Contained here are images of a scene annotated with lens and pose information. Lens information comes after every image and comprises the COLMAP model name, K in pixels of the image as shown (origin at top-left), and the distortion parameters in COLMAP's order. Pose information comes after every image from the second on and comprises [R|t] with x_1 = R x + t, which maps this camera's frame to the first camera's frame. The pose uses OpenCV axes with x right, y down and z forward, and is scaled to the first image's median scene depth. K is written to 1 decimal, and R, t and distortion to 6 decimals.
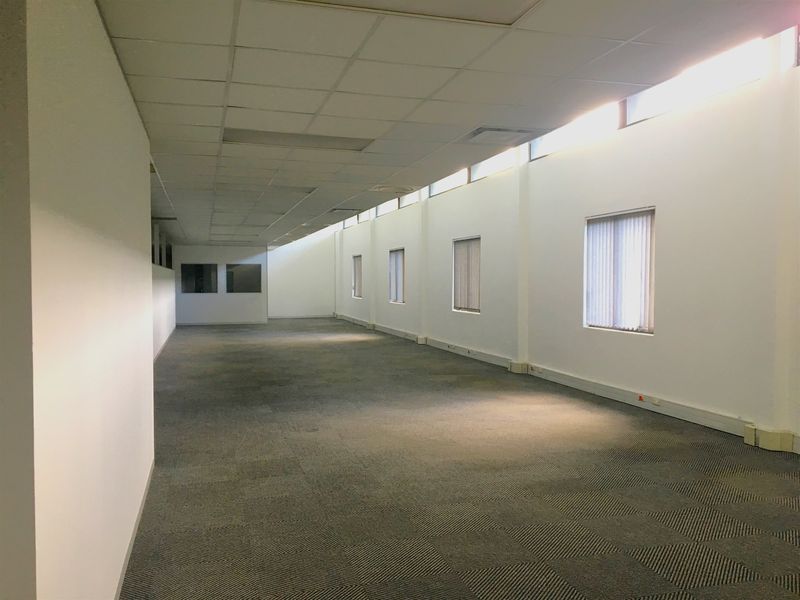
lens RADIAL K [[681.4, 0, 400.0], [0, 681.4, 300.0], [0, 0, 1]] dist [0.002307, 0.001124]
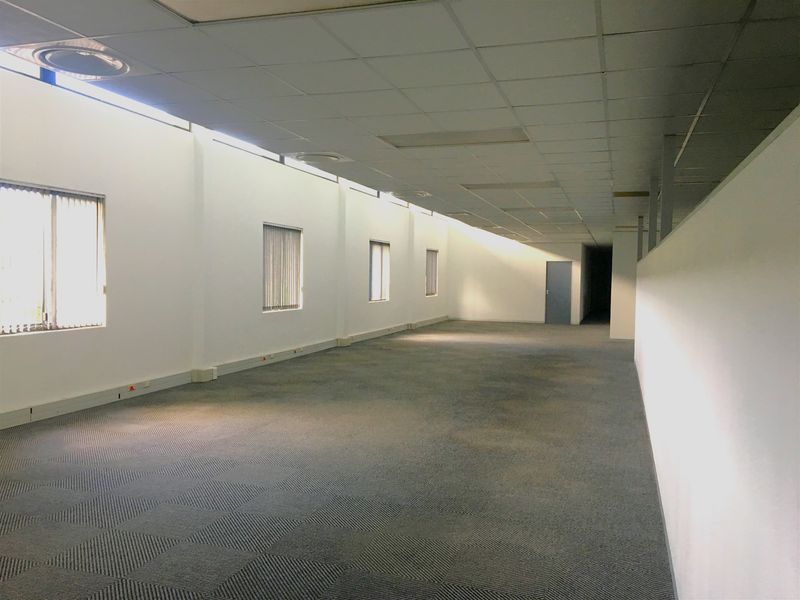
lens RADIAL K [[681.4, 0, 400.0], [0, 681.4, 300.0], [0, 0, 1]] dist [0.002307, 0.001124]
pose [[-0.821934, -0.022972, 0.569119, -0.432384], [0.011839, 0.998281, 0.057394, -0.047456], [-0.569460, 0.053912, -0.820250, 1.496585]]
